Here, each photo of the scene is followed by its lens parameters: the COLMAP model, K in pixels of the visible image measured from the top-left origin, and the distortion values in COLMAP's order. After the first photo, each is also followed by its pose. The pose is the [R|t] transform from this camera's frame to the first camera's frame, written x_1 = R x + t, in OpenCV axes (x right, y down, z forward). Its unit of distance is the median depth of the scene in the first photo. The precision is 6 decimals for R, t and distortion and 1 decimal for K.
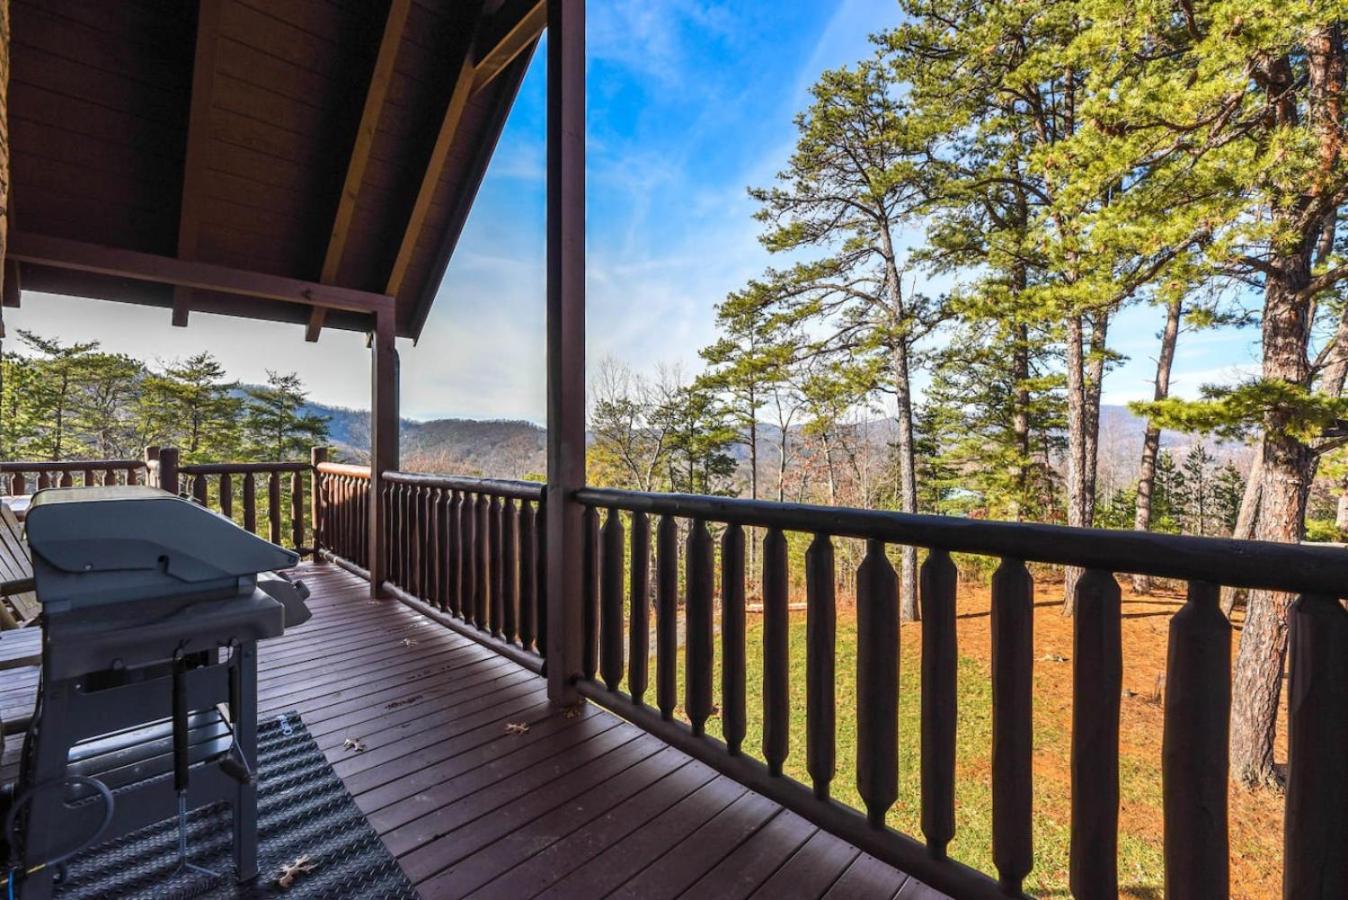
lens RADIAL K [[573.1, 0, 669.8], [0, 573.1, 444.6], [0, 0, 1]] dist [-0.010251, 0.000055]
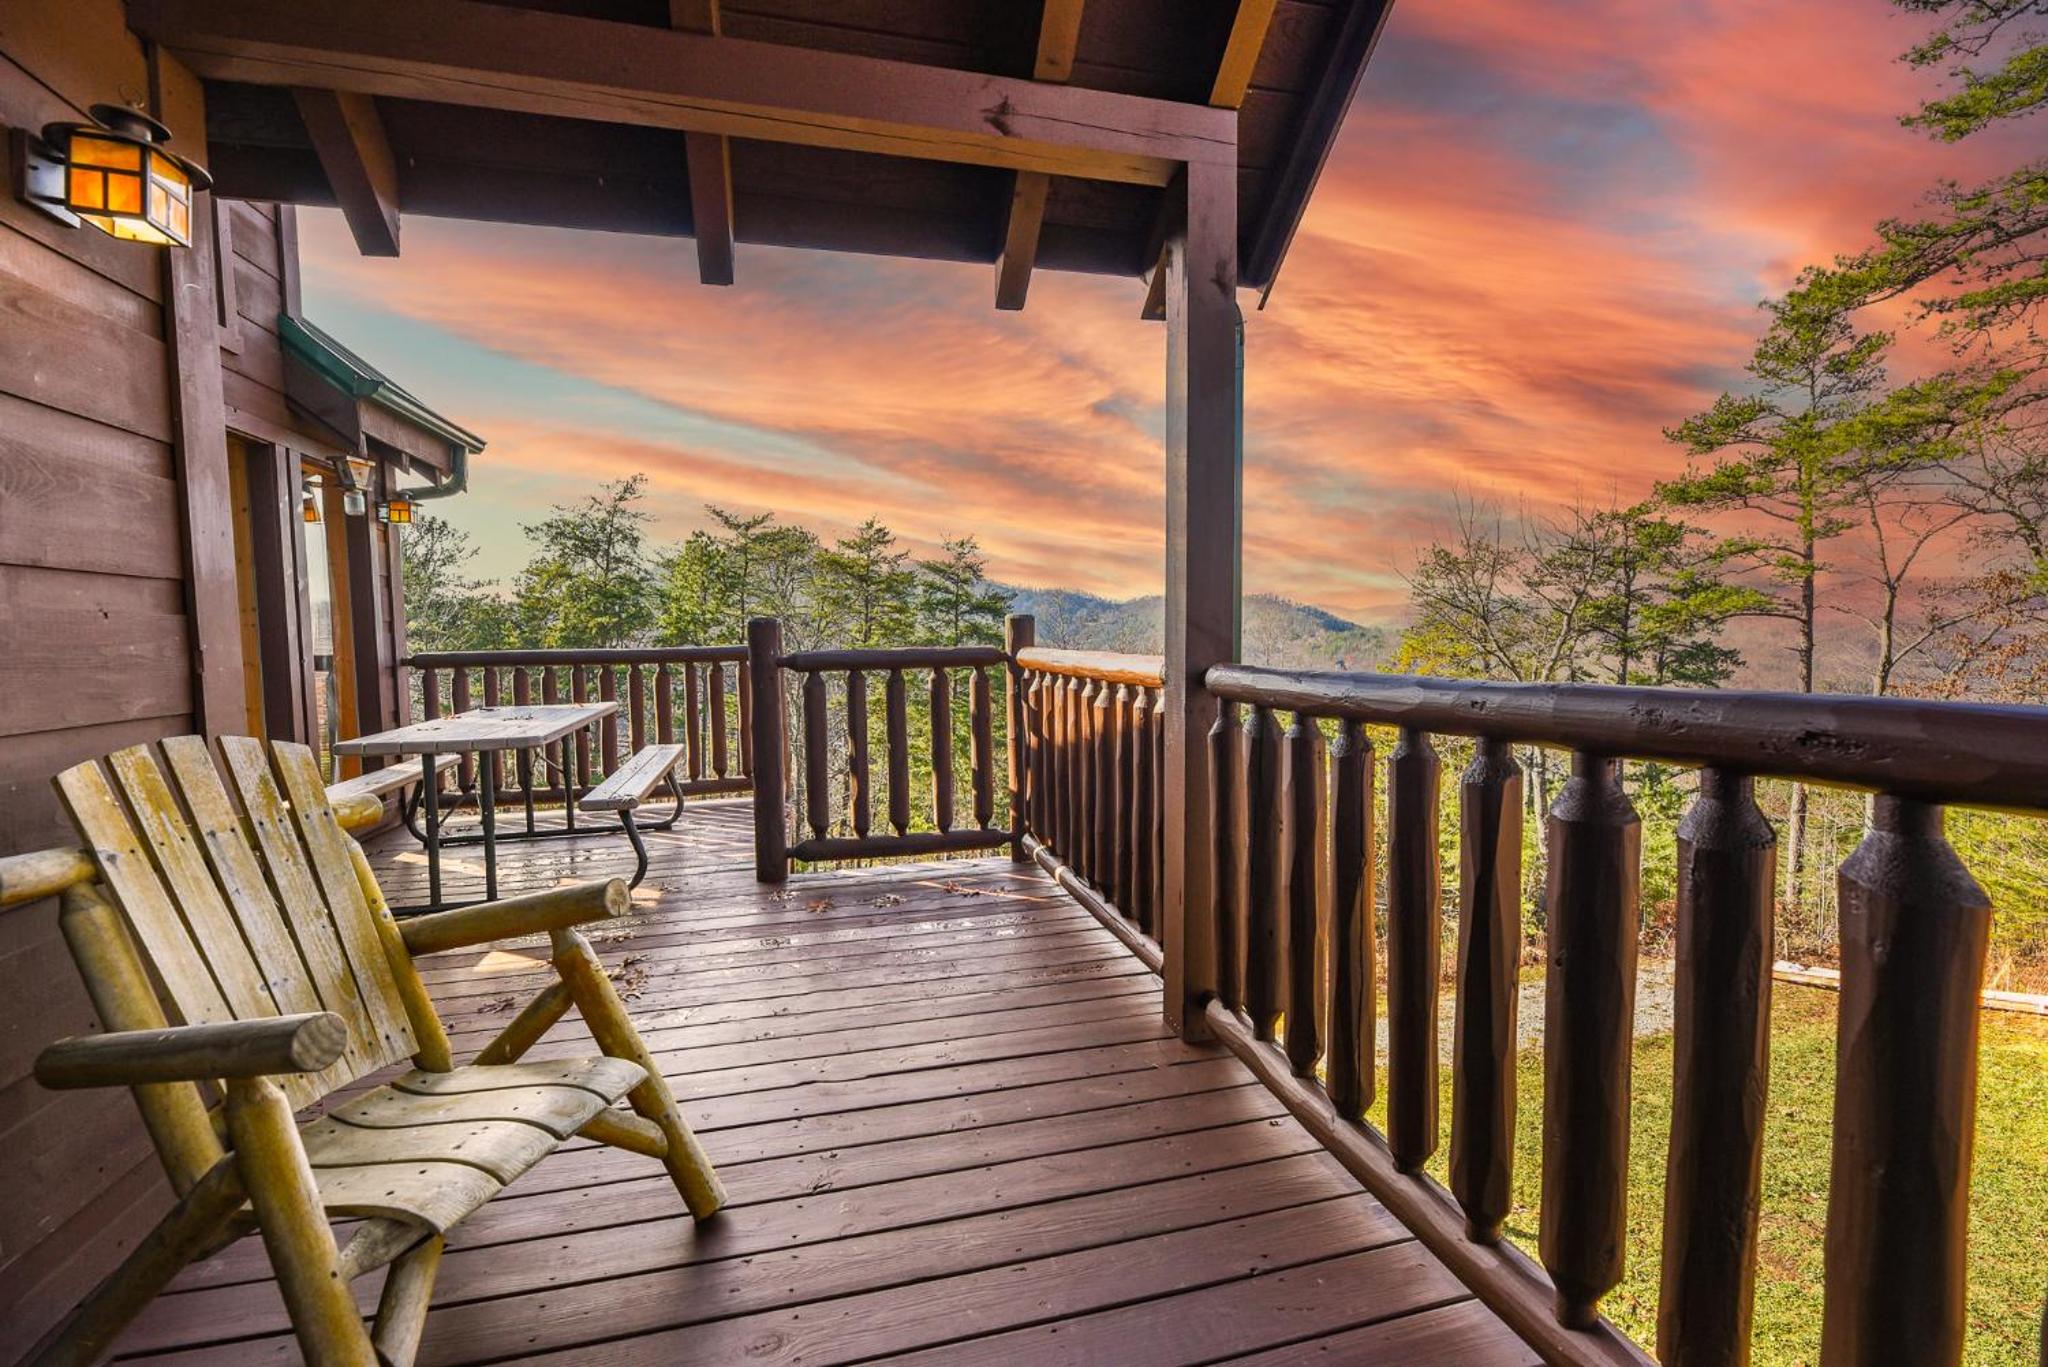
lens RADIAL K [[870.8, 0, 1017.7], [0, 870.8, 675.2], [0, 0, 1]] dist [-0.010251, 0.000055]
pose [[0.862472, 0.013506, -0.505925, -0.076282], [0.012494, 0.998771, 0.047961, 0.005838], [0.505951, -0.047686, 0.861243, 0.115338]]
